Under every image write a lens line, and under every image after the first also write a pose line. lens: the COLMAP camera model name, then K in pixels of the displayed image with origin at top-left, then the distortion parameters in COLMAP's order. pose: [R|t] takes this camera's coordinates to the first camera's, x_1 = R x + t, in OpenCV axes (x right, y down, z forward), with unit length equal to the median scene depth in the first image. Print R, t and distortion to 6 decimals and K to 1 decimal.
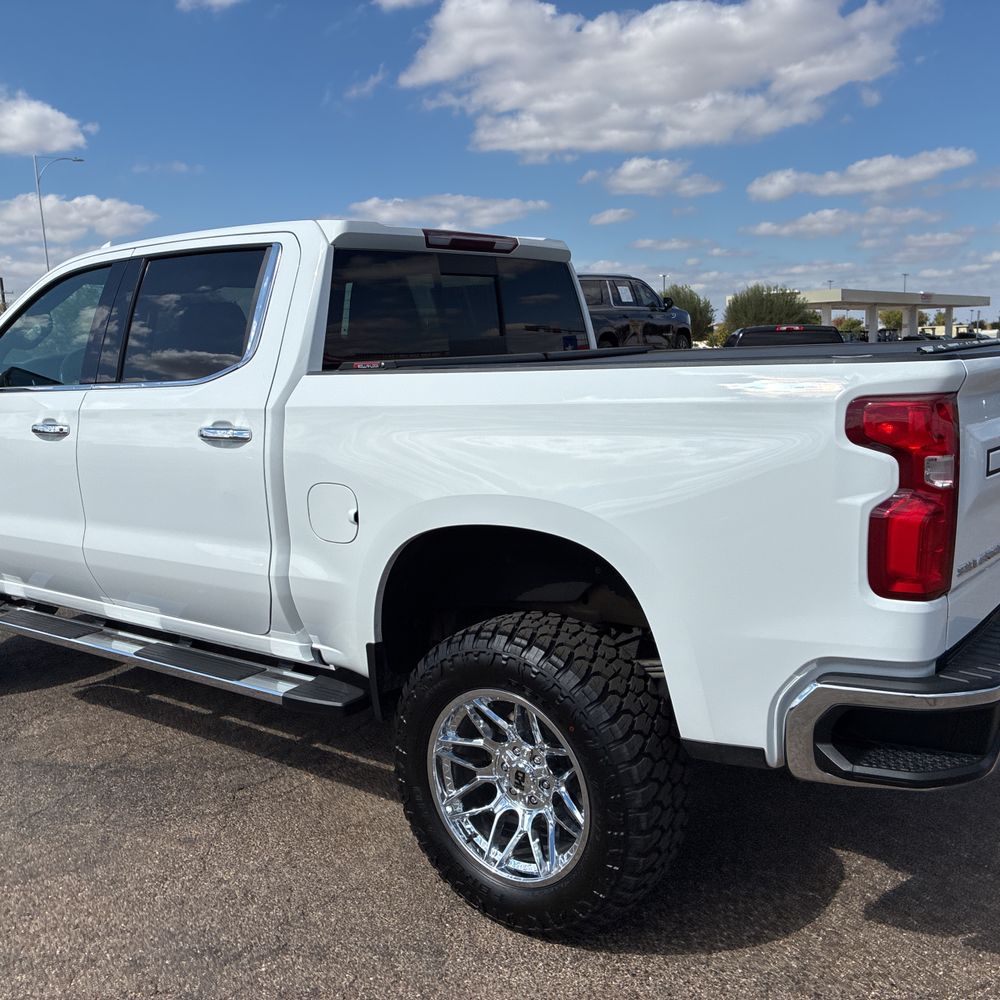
lens RADIAL K [[1018.6, 0, 494.1], [0, 1018.6, 502.9], [0, 0, 1]] dist [0.029068, 0.000000]
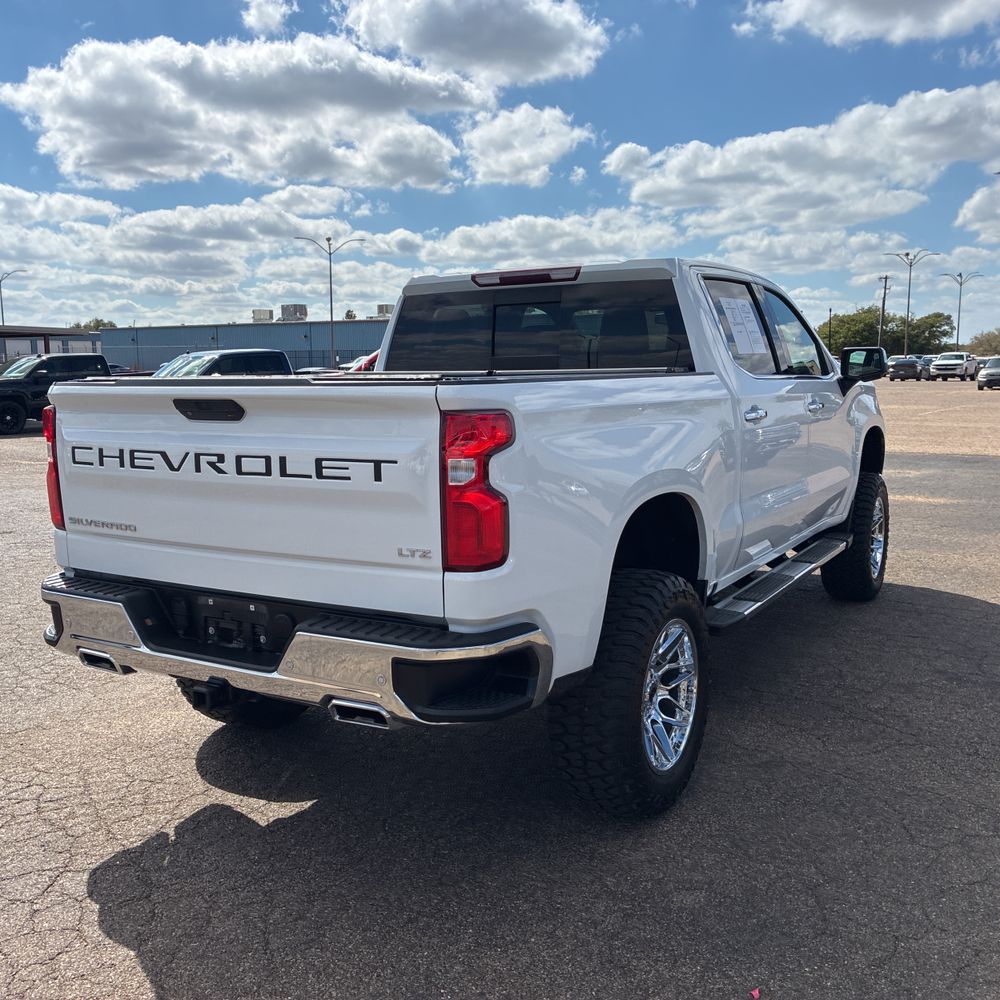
lens RADIAL K [[1018.6, 0, 492.8], [0, 1018.6, 506.3], [0, 0, 1]] dist [0.029068, 0.000000]
pose [[0.107215, 0.172740, -0.979115, 1.343148], [-0.146542, 0.976781, 0.156281, -0.192097], [0.983377, 0.126726, 0.130039, 0.932941]]
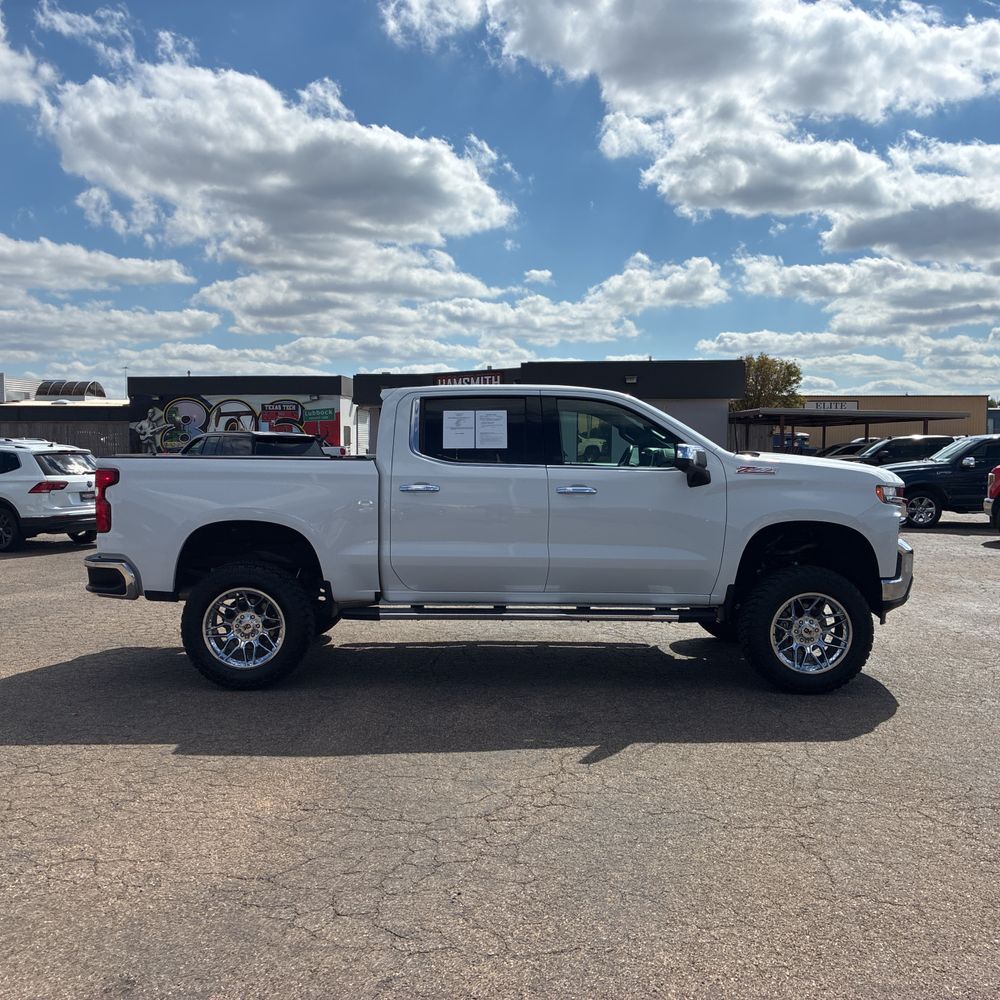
lens RADIAL K [[1044.0, 0, 483.3], [0, 1044.0, 491.4], [0, 0, 1]] dist [0.022183, 0.000000]
pose [[-0.787728, 0.057640, -0.613320, 1.222841], [-0.075795, 0.978979, 0.189353, -0.535054], [0.611342, 0.195645, -0.766801, 3.033703]]
